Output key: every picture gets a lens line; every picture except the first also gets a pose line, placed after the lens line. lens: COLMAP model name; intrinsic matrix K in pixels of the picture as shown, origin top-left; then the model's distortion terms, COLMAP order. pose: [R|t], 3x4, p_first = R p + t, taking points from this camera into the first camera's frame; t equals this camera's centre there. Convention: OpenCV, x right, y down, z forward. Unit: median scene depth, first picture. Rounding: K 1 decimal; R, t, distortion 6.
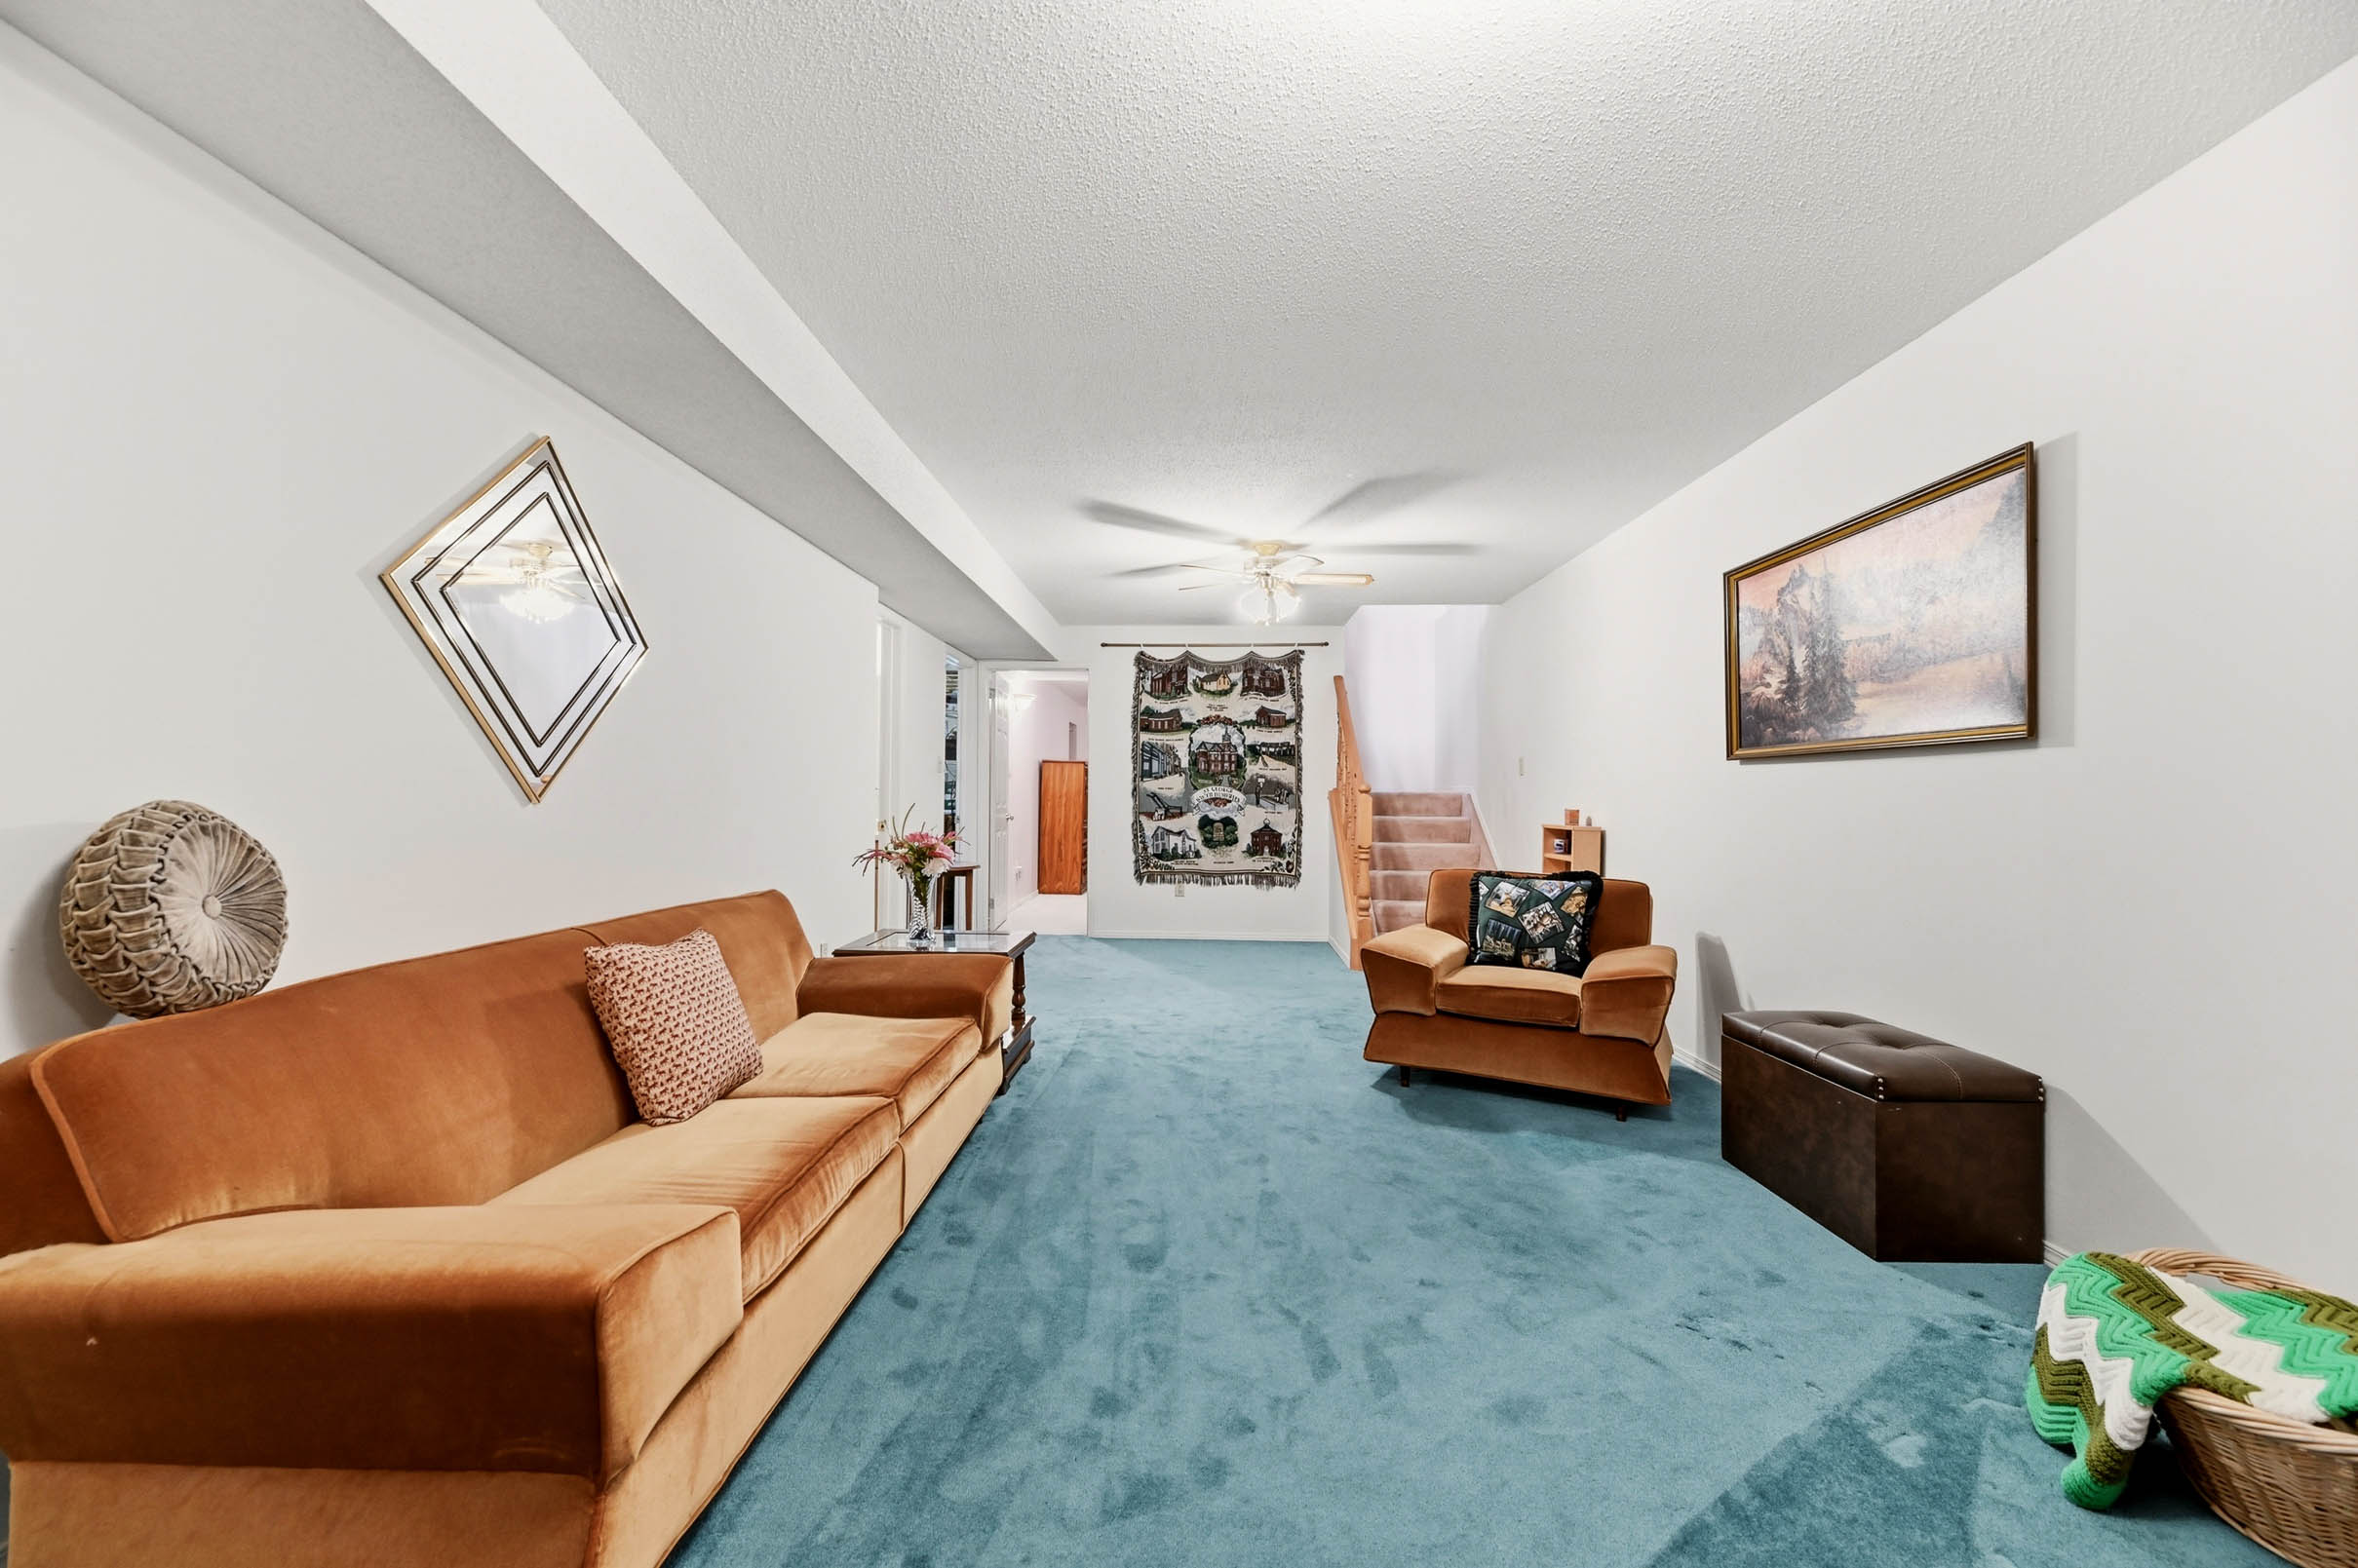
lens RADIAL K [[949.1, 0, 1164.8], [0, 949.1, 797.7], [0, 0, 1]] dist [-0.000105, -0.004097]
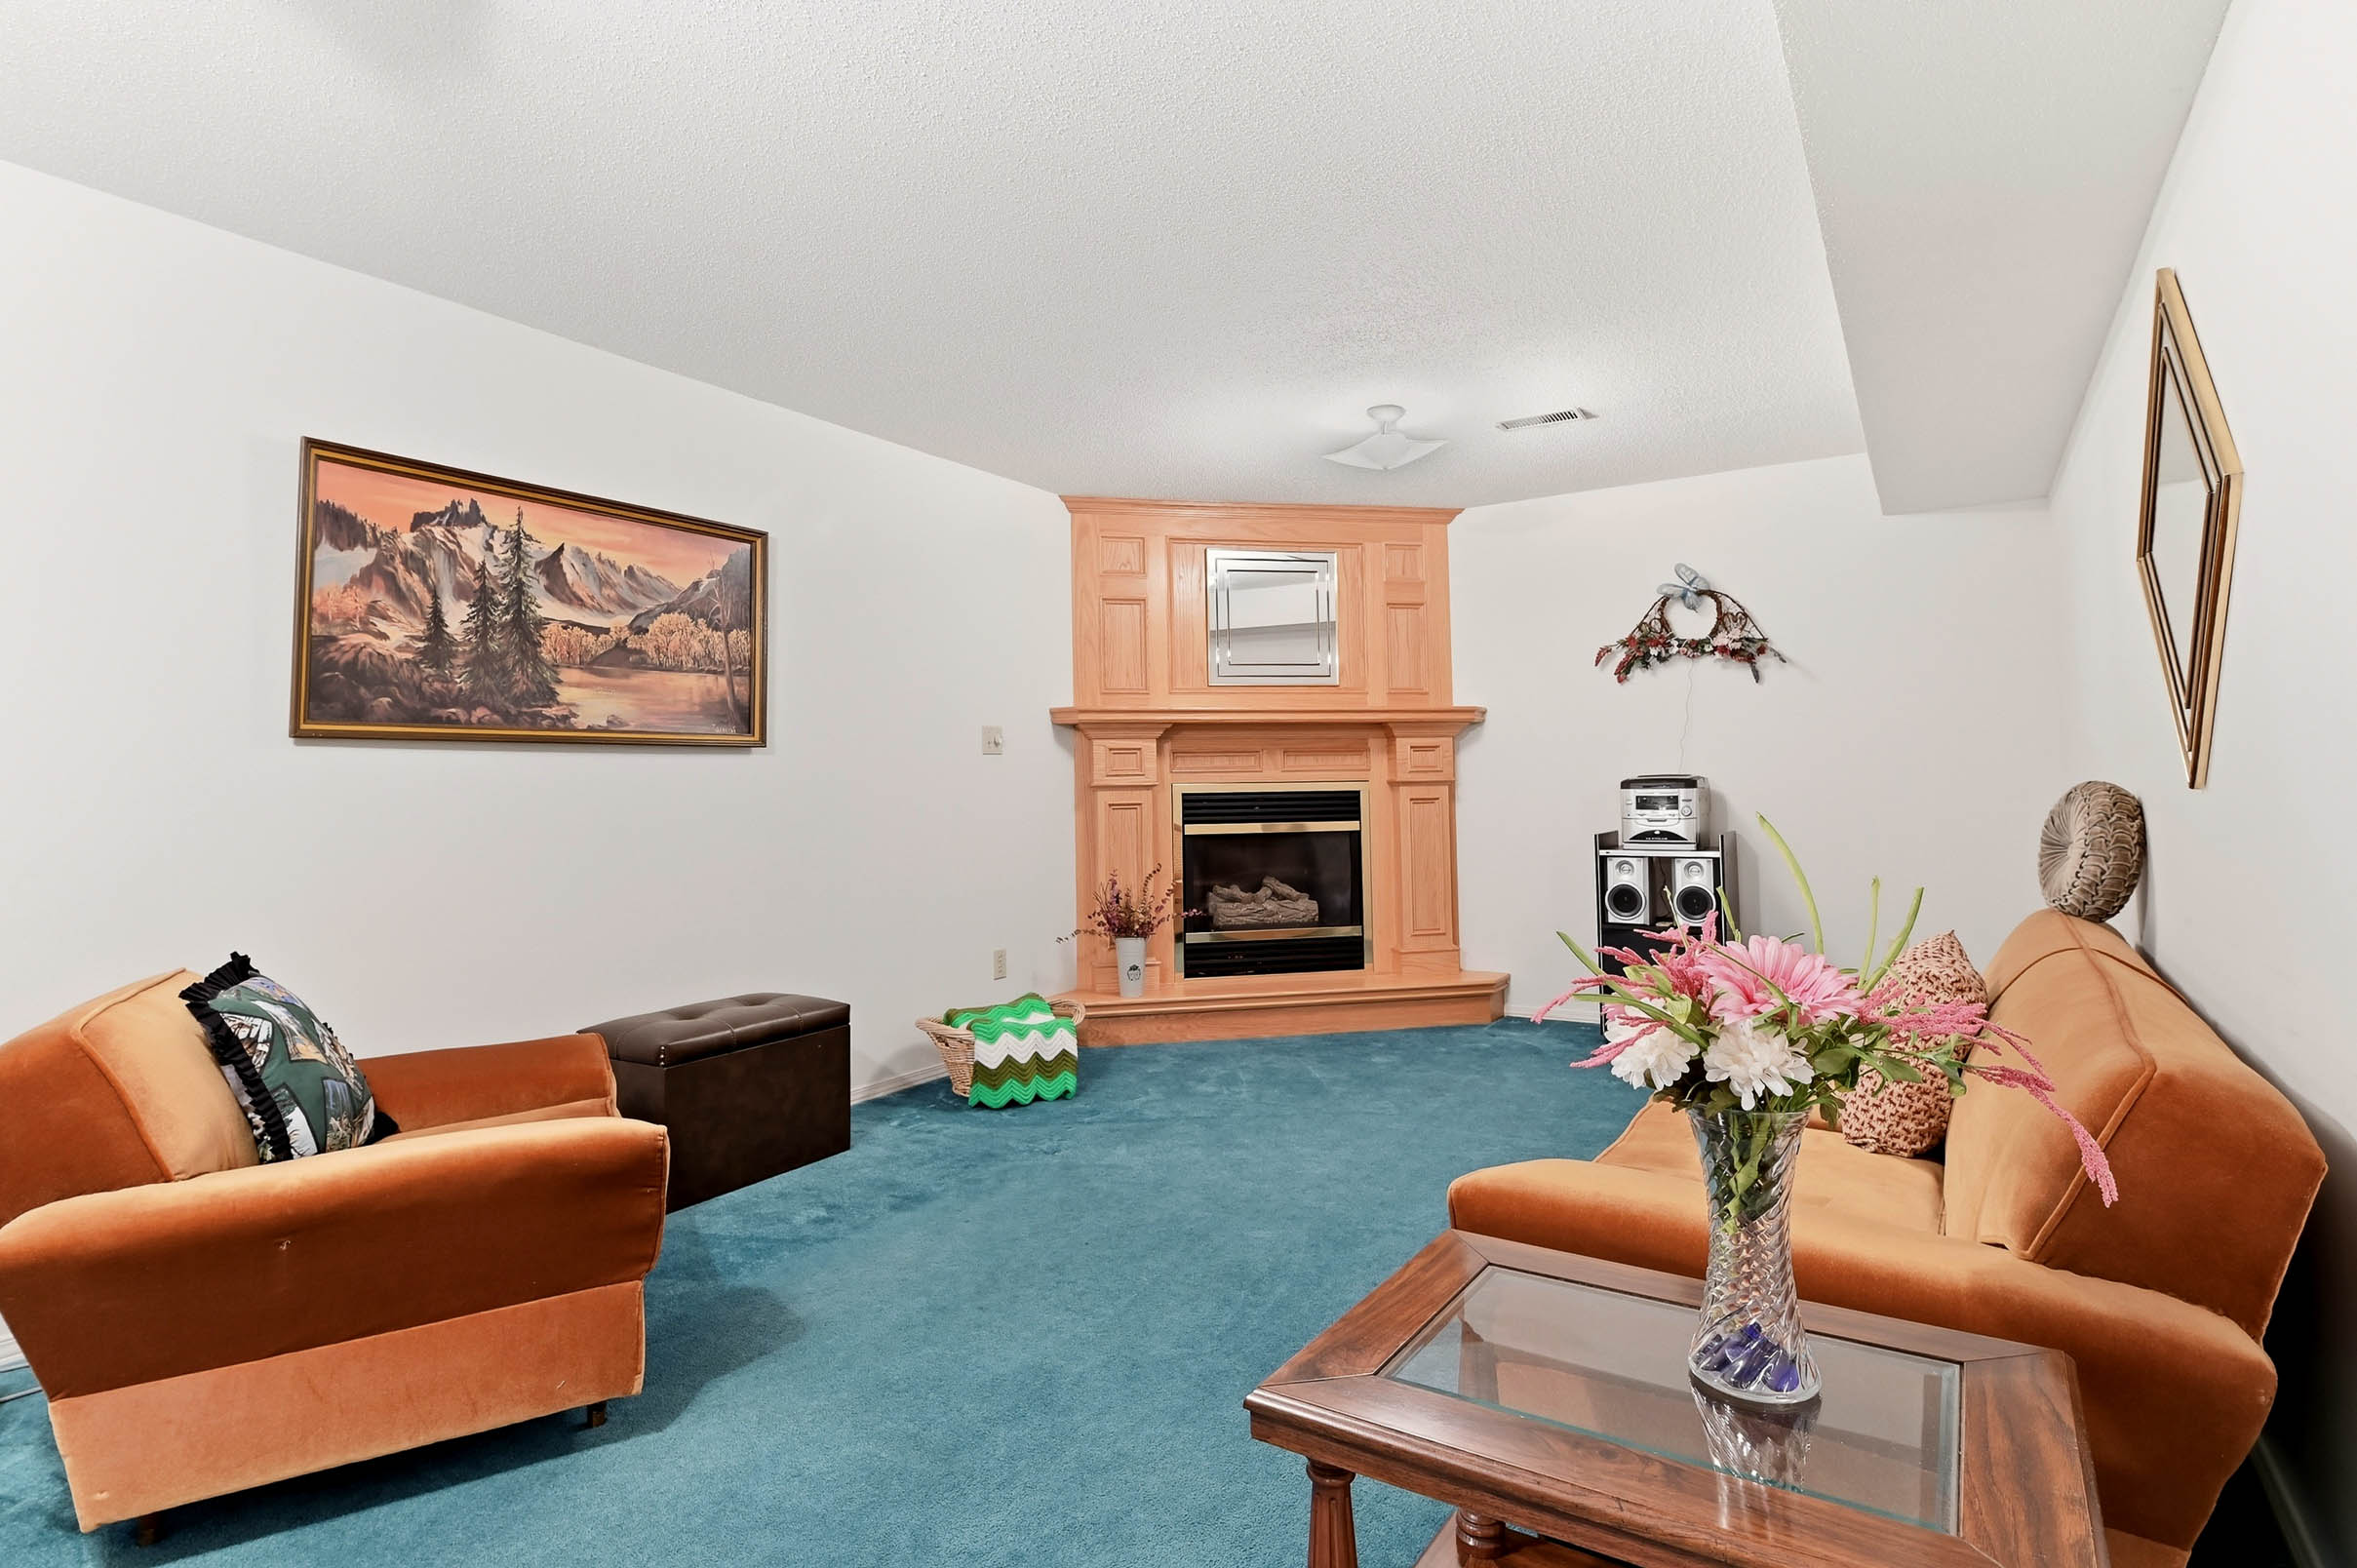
lens RADIAL K [[1148.8, 0, 1175.6], [0, 1148.8, 795.0], [0, 0, 1]] dist [0.001120, -0.000113]
pose [[-0.859046, 0.006042, 0.511862, -0.289978], [0.012778, 0.999872, 0.009642, -0.001580], [-0.511738, 0.014823, -0.859013, 1.379339]]
